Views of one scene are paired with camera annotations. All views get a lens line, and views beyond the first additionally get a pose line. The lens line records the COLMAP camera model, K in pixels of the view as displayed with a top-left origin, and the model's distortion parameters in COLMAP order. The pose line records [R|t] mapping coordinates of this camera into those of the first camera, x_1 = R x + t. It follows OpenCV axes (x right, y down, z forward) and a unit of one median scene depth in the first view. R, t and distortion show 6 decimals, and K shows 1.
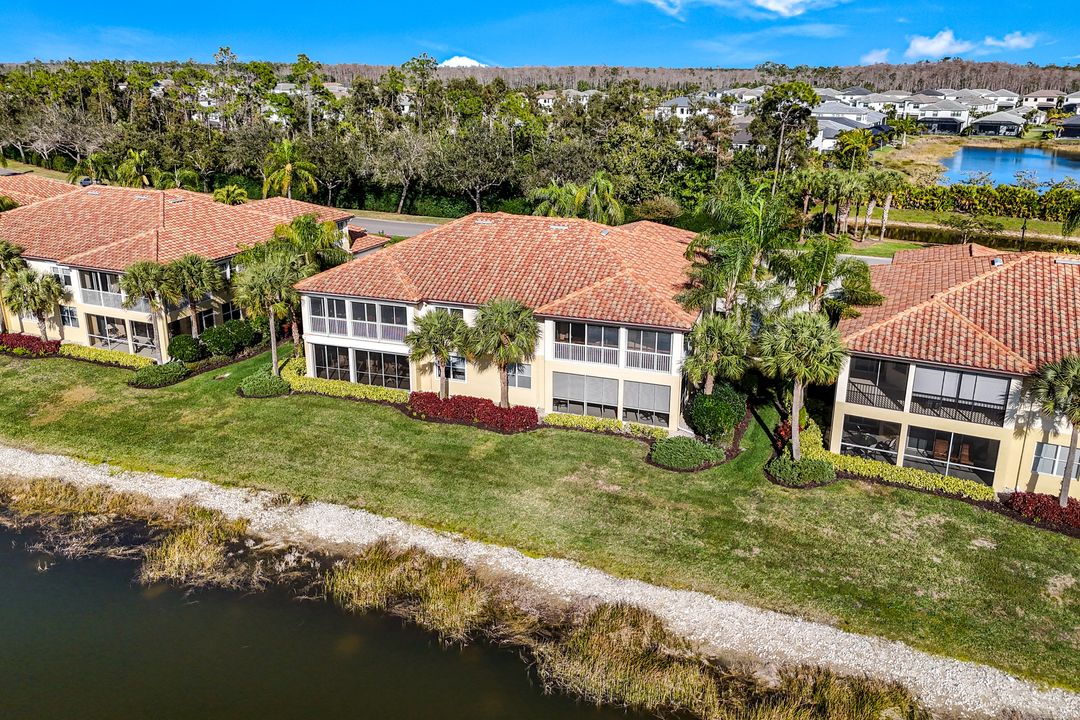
lens RADIAL K [[800.8, 0, 540.7], [0, 800.8, 320.4], [0, 0, 1]] dist [0.061927, -0.057890]
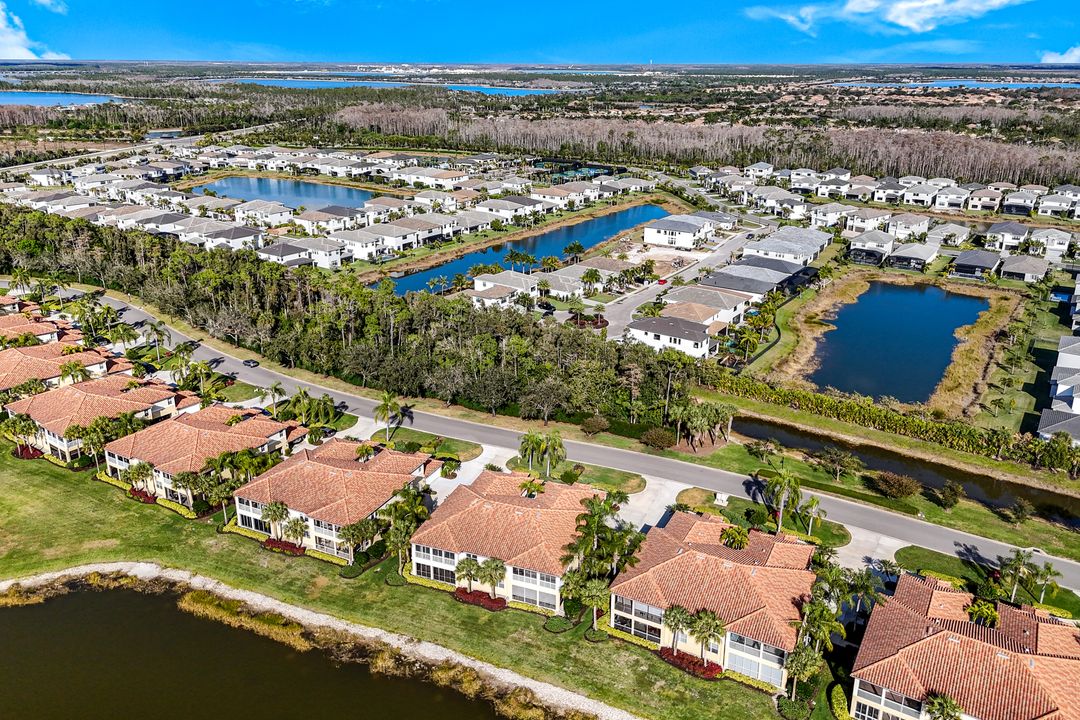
lens RADIAL K [[794.7, 0, 539.7], [0, 794.7, 339.4], [0, 0, 1]] dist [0.057908, -0.043619]
pose [[0.999085, 0.013431, -0.040599, 0.209206], [-0.012058, 0.999353, 0.033876, -0.857755], [0.041028, -0.033356, 0.998601, -1.609530]]
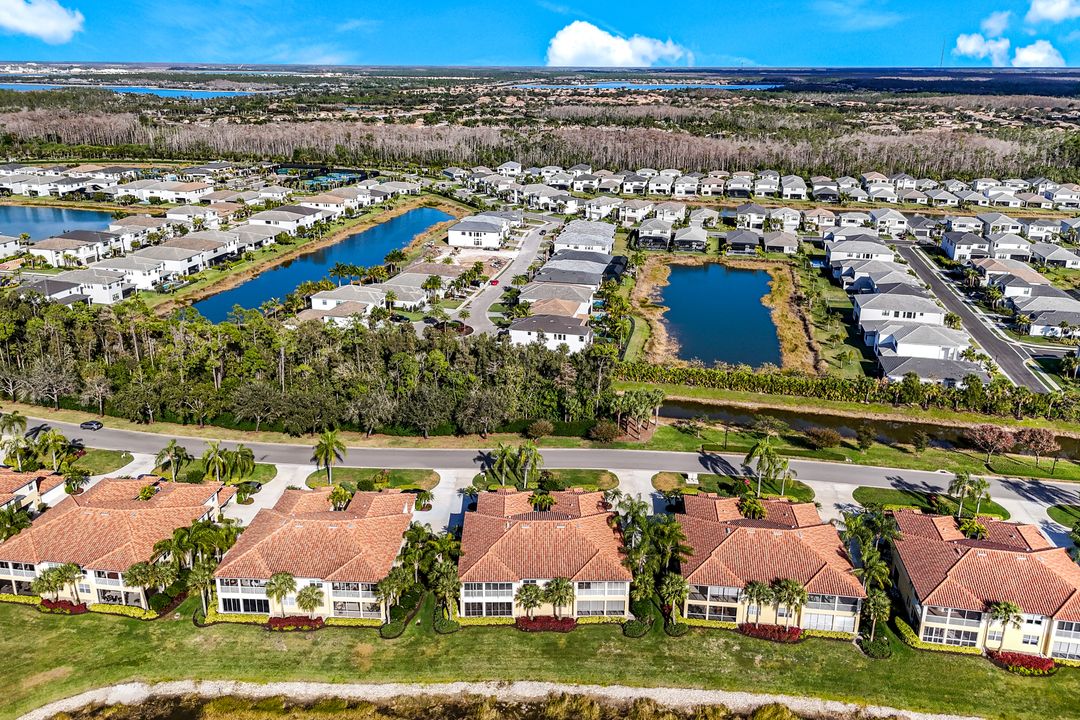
lens RADIAL K [[794.7, 0, 539.7], [0, 794.7, 339.4], [0, 0, 1]] dist [0.057908, -0.043619]
pose [[0.942951, -0.107614, 0.315061, -0.840384], [0.097515, 0.994091, 0.047692, -0.929368], [-0.318331, -0.014248, 0.947873, -1.382891]]
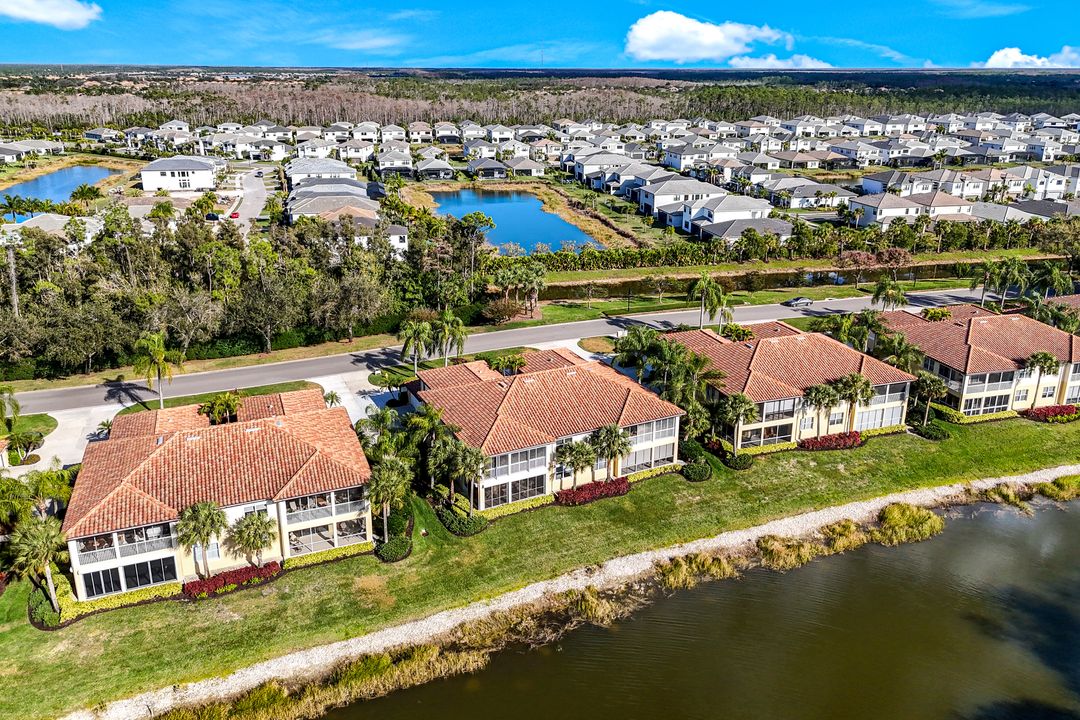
lens RADIAL K [[800.8, 0, 540.7], [0, 800.8, 320.4], [0, 0, 1]] dist [0.061927, -0.057890]
pose [[0.709558, -0.212009, 0.671997, -1.403164], [0.207920, 0.974197, 0.087809, -0.476716], [-0.673273, 0.077416, 0.735330, -0.290364]]
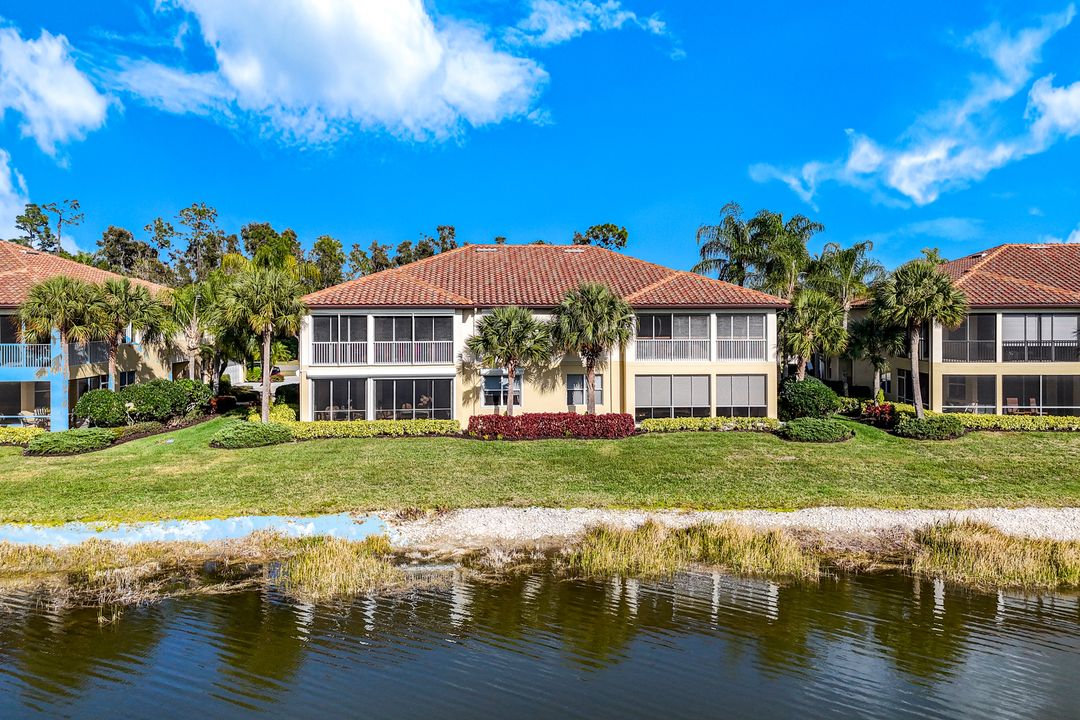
lens RADIAL K [[800.8, 0, 540.7], [0, 800.8, 320.4], [0, 0, 1]] dist [0.061927, -0.057890]
pose [[0.917063, -0.009002, 0.398641, -0.461809], [0.123789, 0.956776, -0.263167, 0.241559], [-0.379041, 0.290688, 0.878538, 0.266407]]
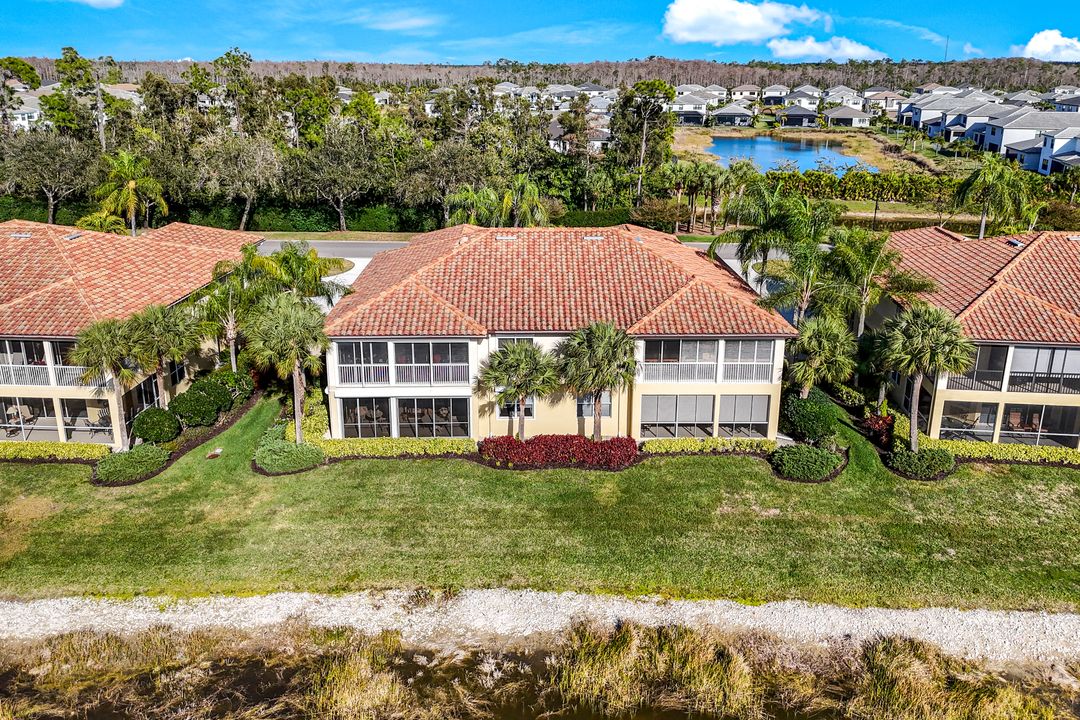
lens RADIAL K [[808.1, 0, 540.4], [0, 808.1, 305.4], [0, 0, 1]] dist [0.059590, -0.051089]
pose [[0.942938, -0.095510, 0.318975, -0.411162], [0.100073, 0.994978, 0.002094, -0.056285], [-0.317573, 0.029946, 0.947761, 0.160415]]
